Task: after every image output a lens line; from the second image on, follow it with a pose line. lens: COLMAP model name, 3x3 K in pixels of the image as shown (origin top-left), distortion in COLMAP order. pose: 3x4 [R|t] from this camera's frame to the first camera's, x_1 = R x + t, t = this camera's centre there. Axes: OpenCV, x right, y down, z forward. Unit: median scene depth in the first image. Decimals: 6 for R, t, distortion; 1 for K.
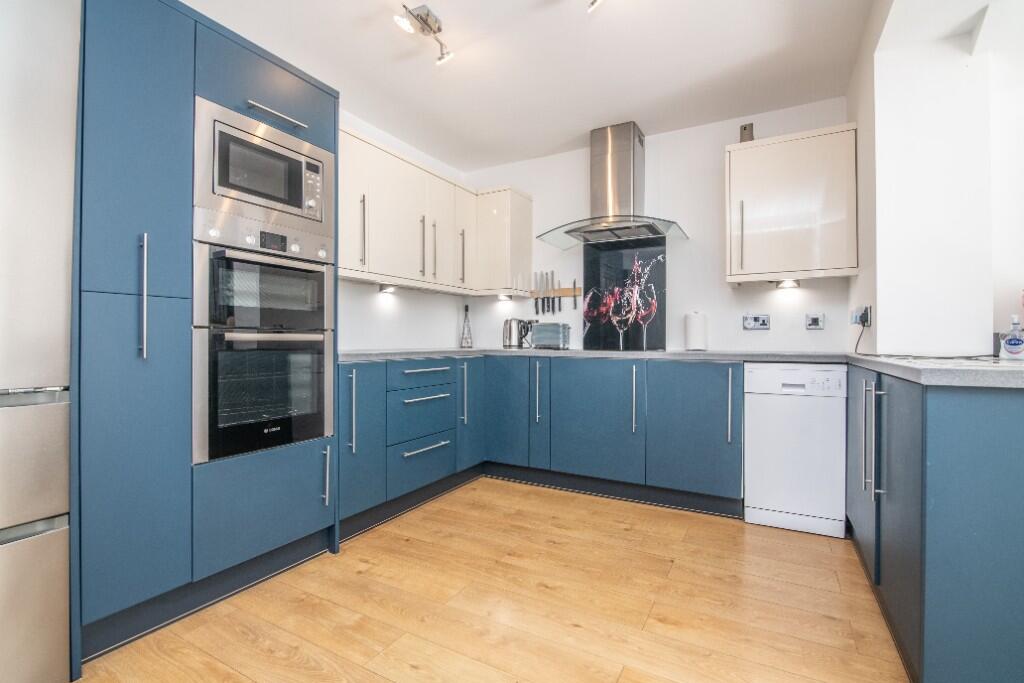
lens RADIAL K [[468.2, 0, 515.8], [0, 468.2, 339.5], [0, 0, 1]] dist [-0.011645, 0.000263]
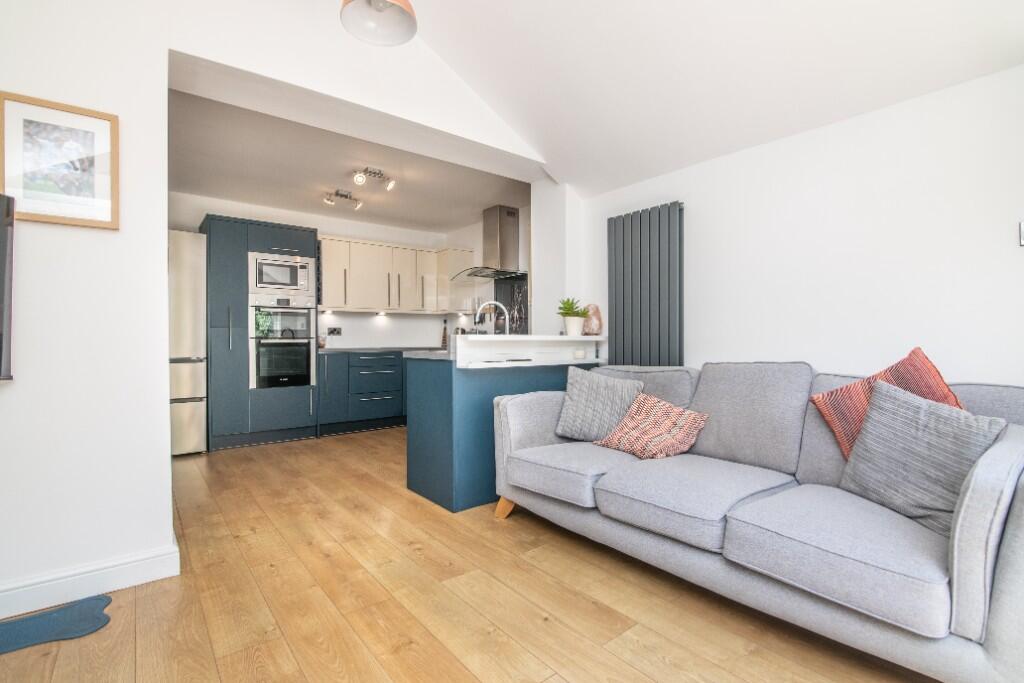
lens RADIAL K [[468.2, 0, 508.8], [0, 468.2, 343.6], [0, 0, 1]] dist [-0.011645, 0.000263]
pose [[0.926954, -0.006184, -0.375125, 1.370848], [0.008566, 0.999952, 0.004685, 0.004509], [0.375078, -0.007556, 0.926962, -0.756707]]
